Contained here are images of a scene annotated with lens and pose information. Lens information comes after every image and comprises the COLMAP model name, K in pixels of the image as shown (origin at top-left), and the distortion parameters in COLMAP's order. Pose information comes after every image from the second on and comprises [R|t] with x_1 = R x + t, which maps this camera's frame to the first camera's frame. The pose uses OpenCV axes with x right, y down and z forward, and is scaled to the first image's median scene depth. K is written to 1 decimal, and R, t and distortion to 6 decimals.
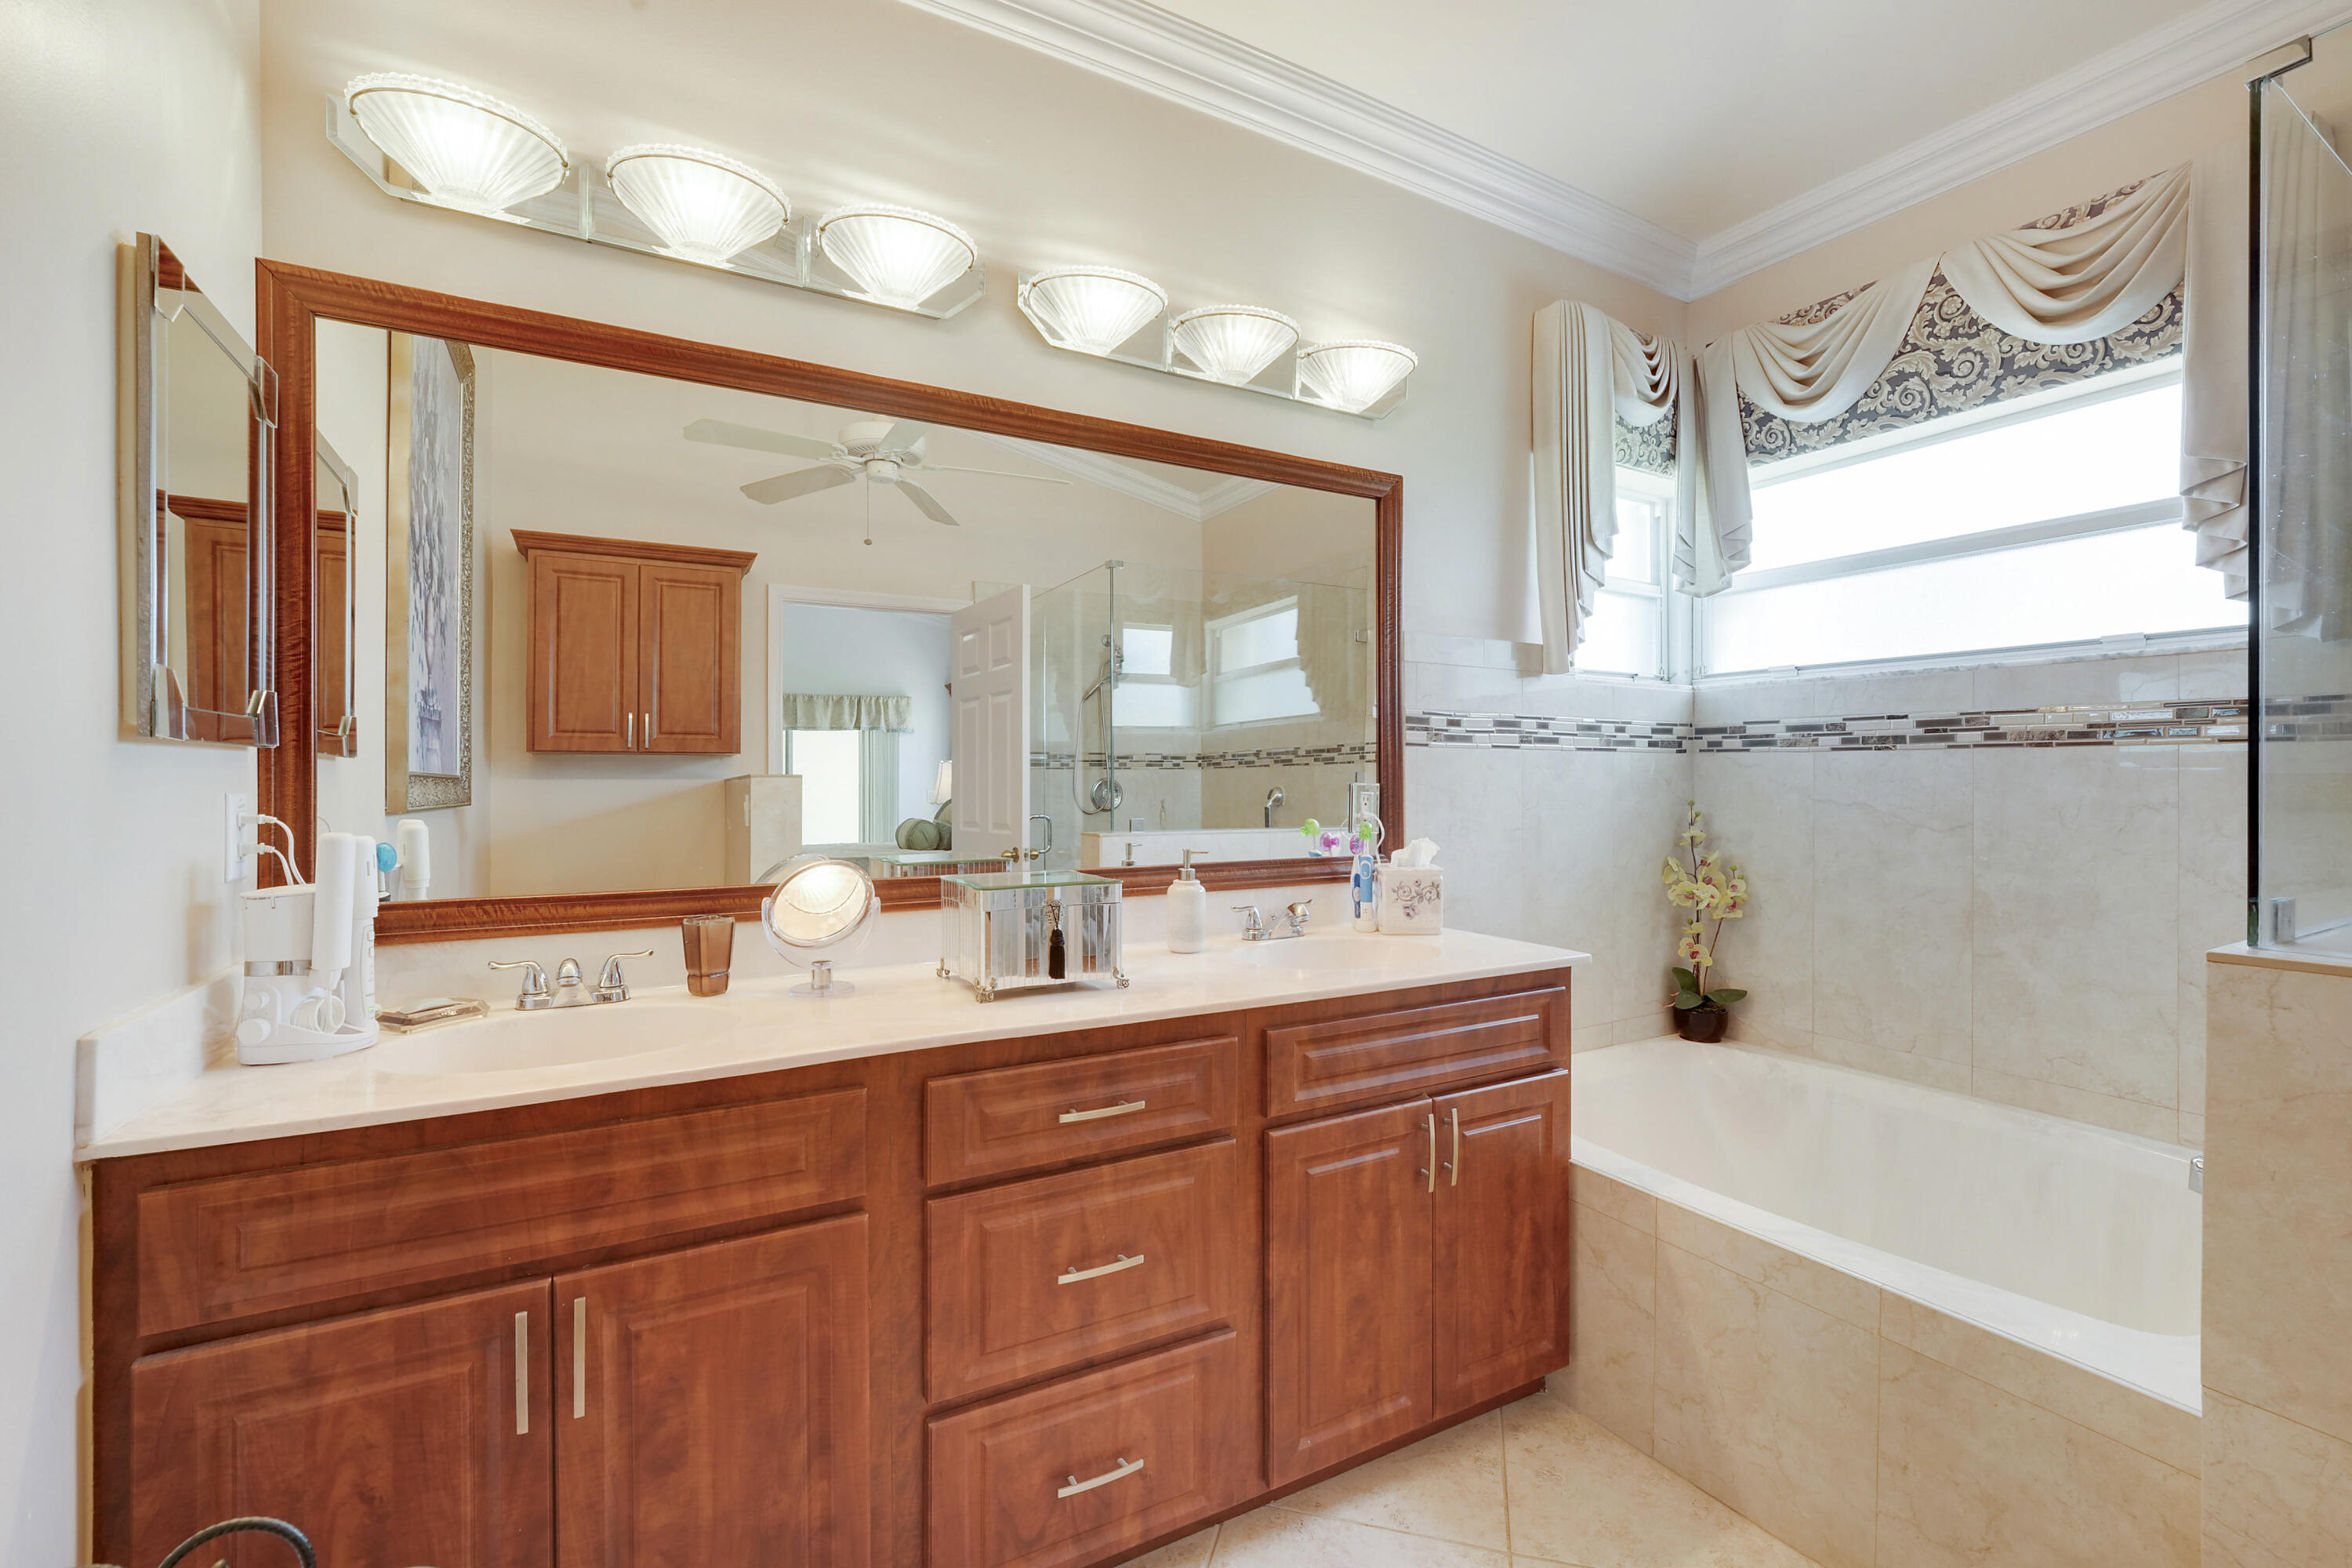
lens RADIAL K [[938.9, 0, 1158.5], [0, 938.9, 779.1], [0, 0, 1]] dist [0.024738, 0.000596]
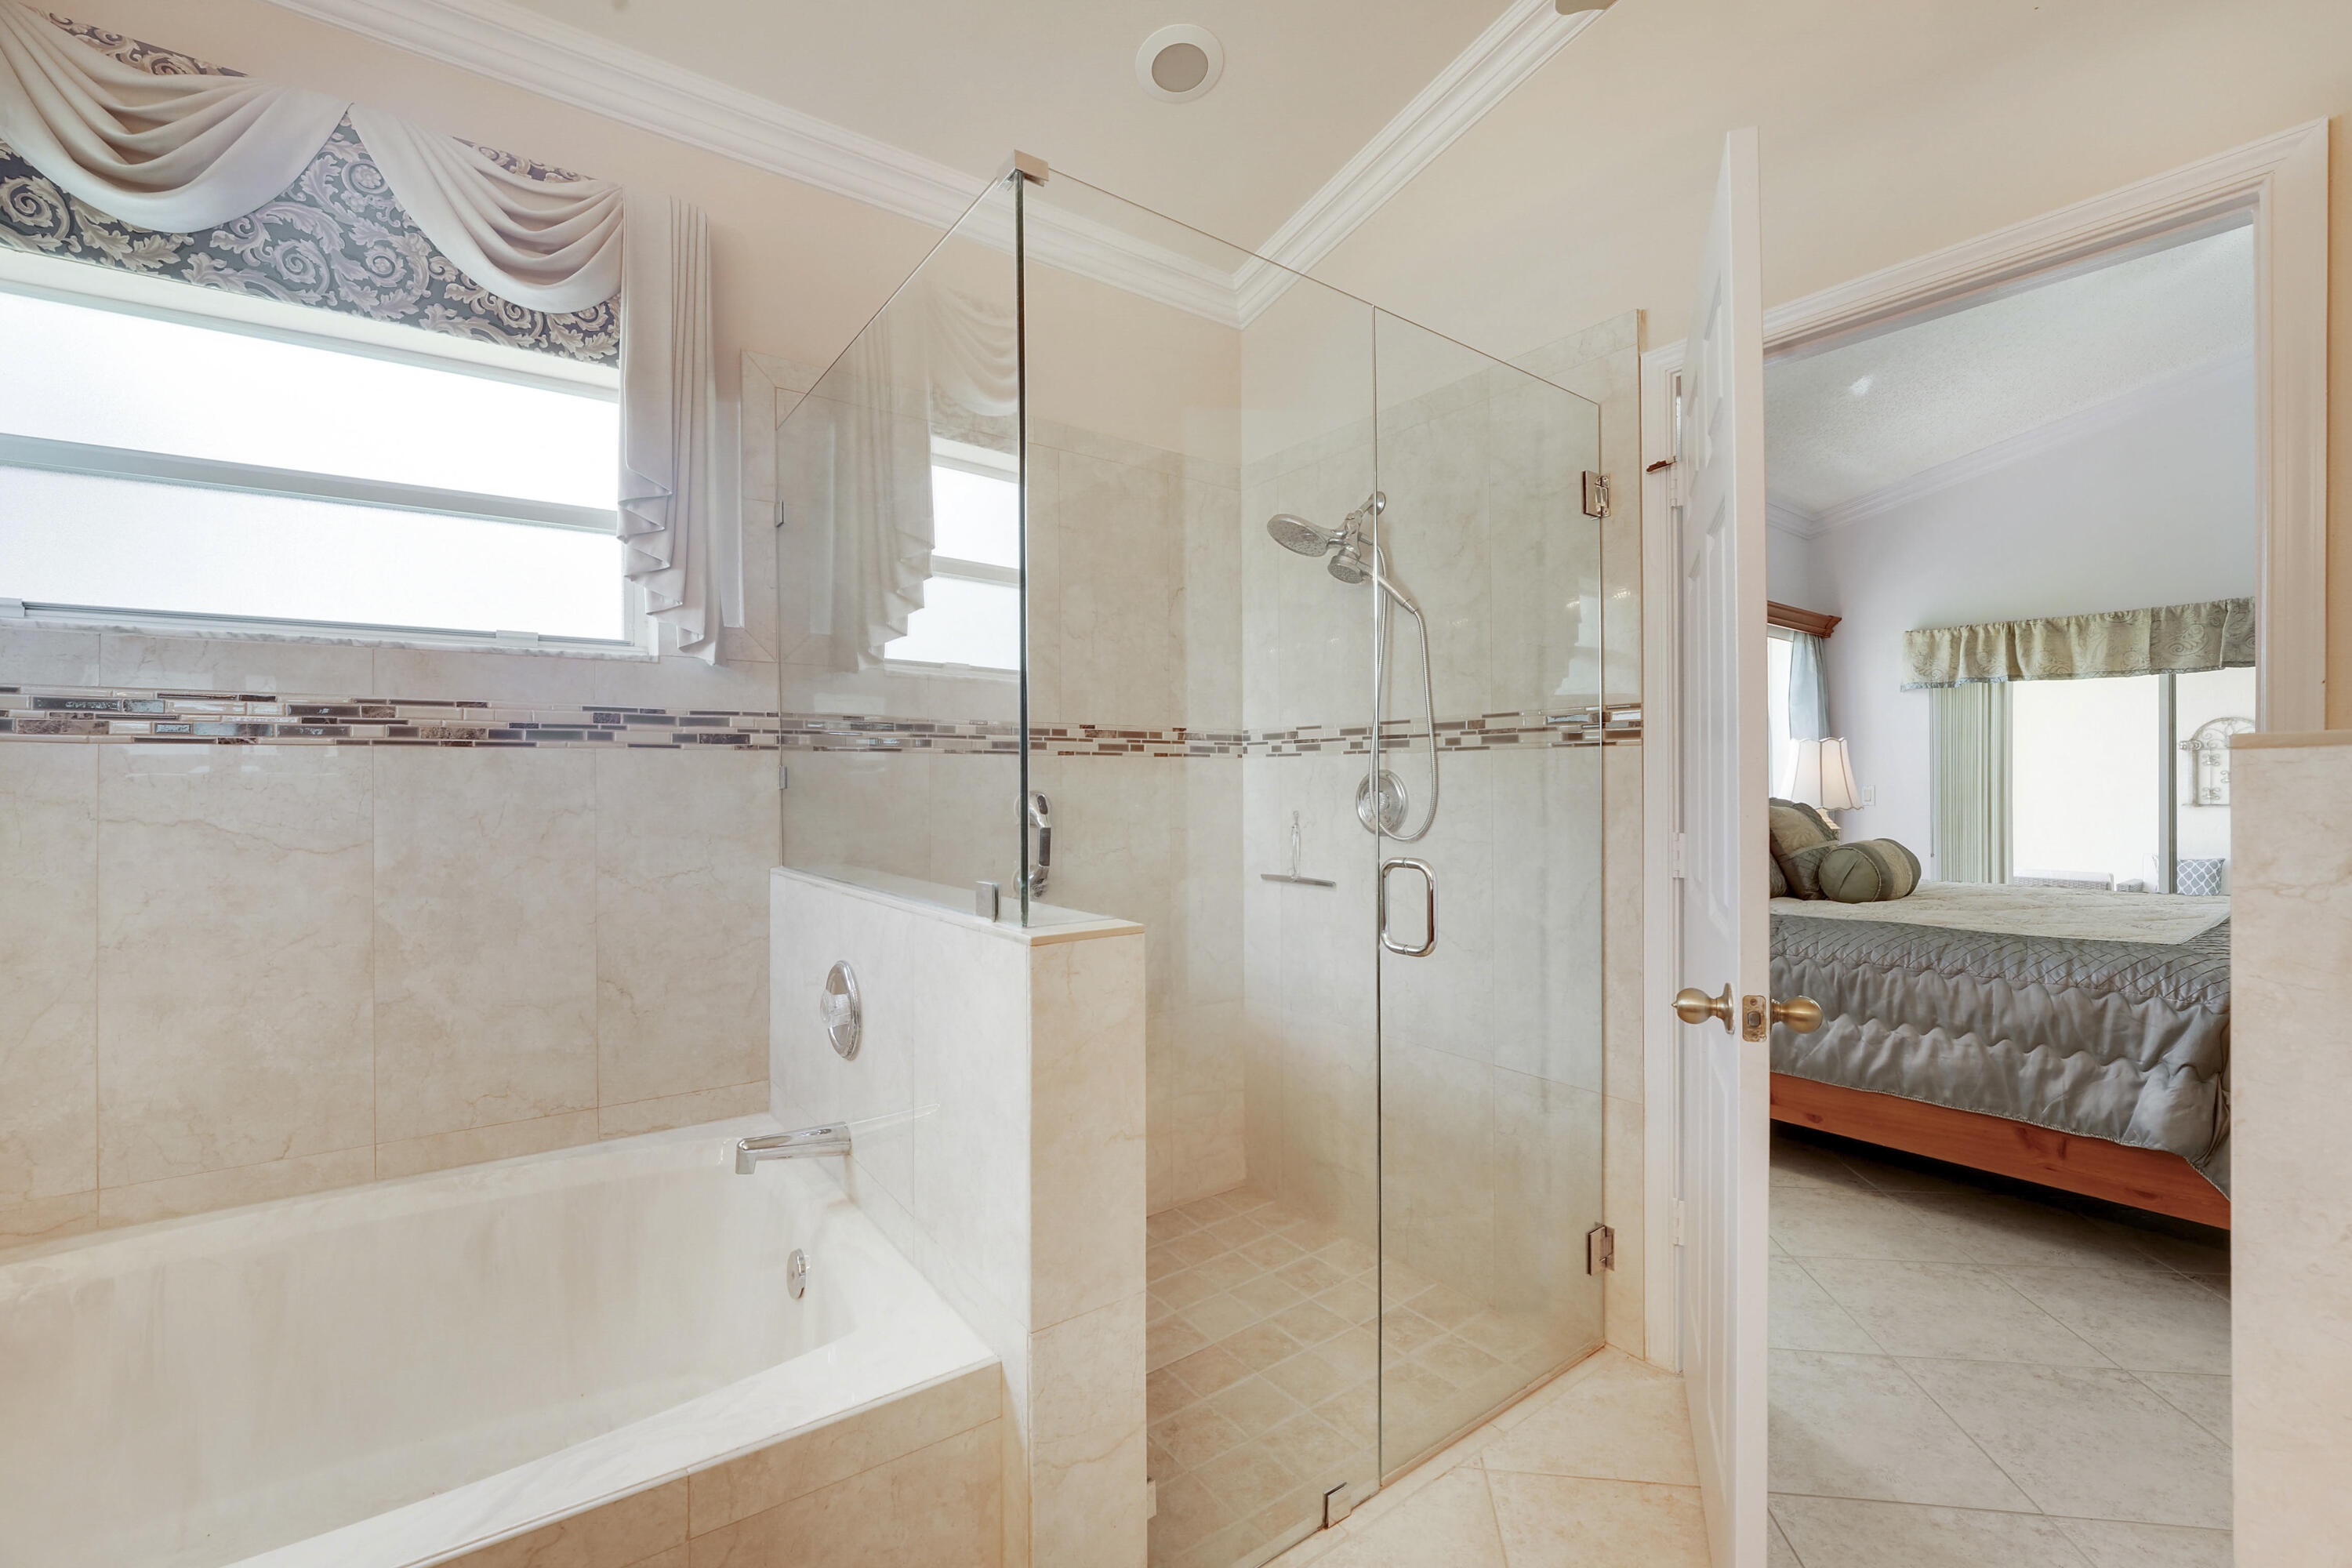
lens RADIAL K [[981.3, 0, 1177.5], [0, 981.3, 777.7], [0, 0, 1]] dist [-0.032711, 0.004163]
pose [[-0.134215, -0.005408, 0.990937, -0.035399], [0.007274, 0.999953, 0.006442, -0.007050], [-0.990926, 0.008073, -0.134169, 0.545461]]
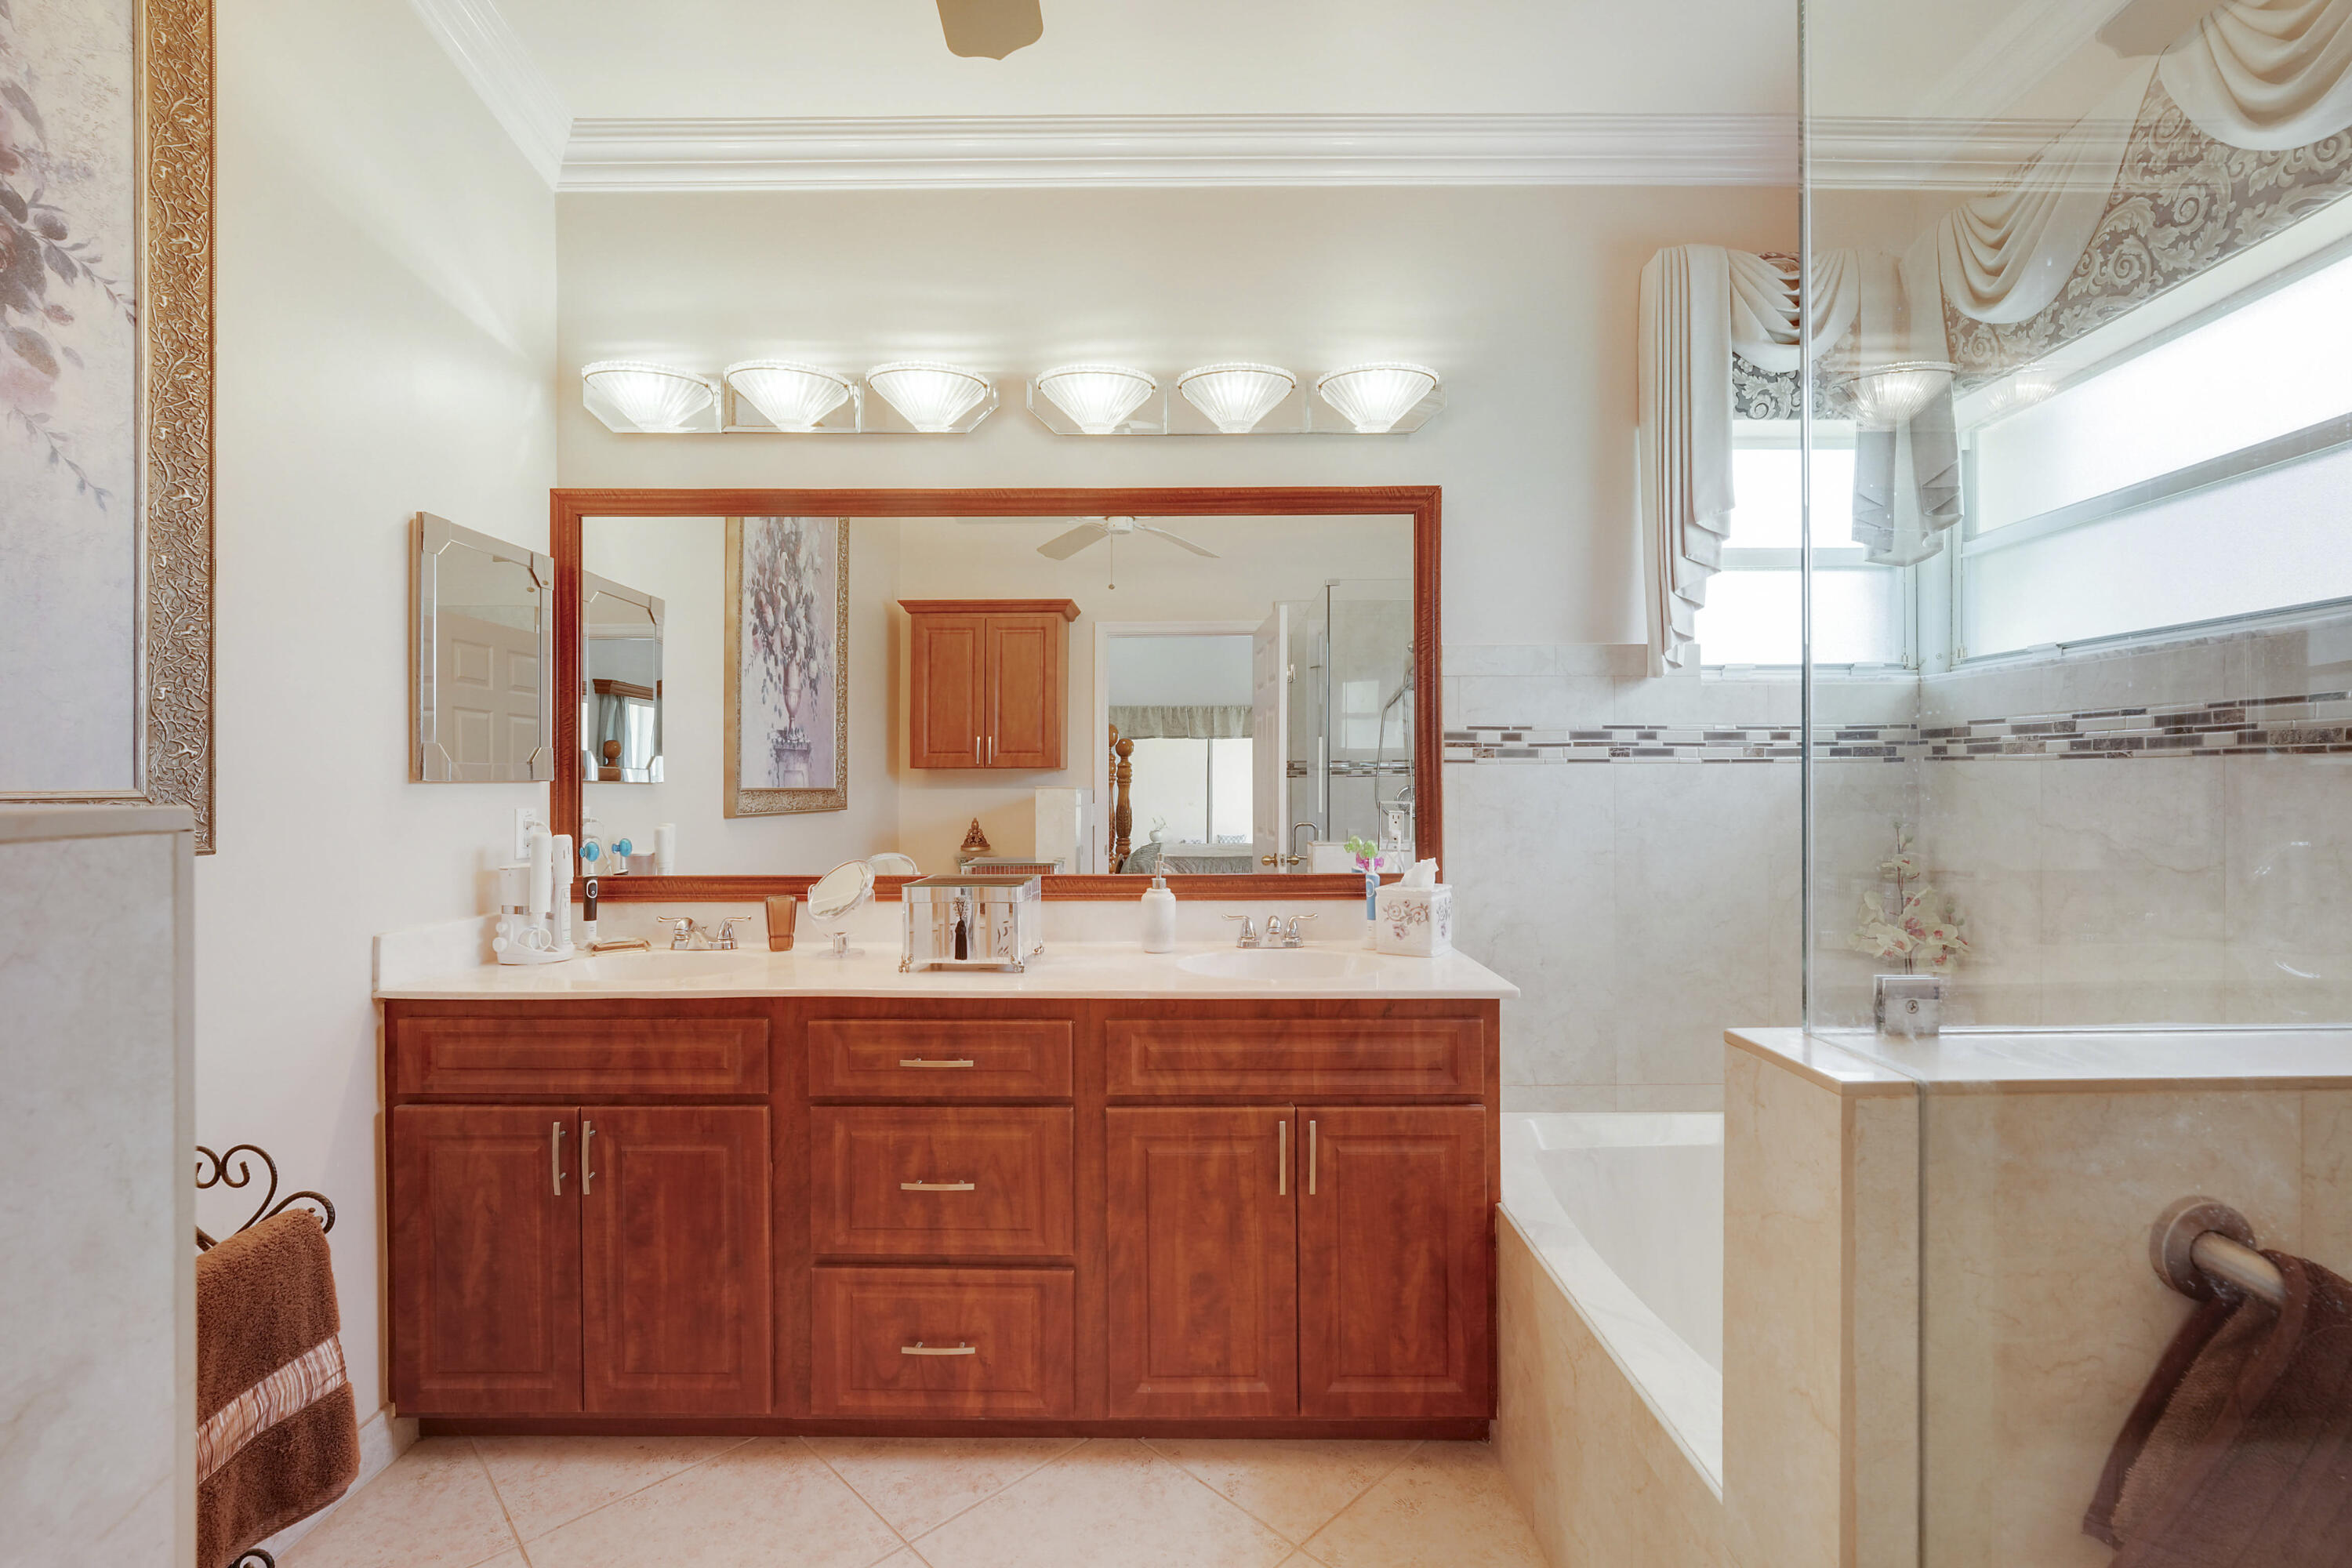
lens RADIAL K [[947.7, 0, 1176.0], [0, 947.7, 784.0], [0, 0, 1]] dist [0.000134, 0.038043]
pose [[0.884972, -0.004927, -0.465619, 0.629972], [0.003695, 0.999987, -0.003559, -0.014171], [0.465630, 0.001429, 0.884978, 0.011760]]
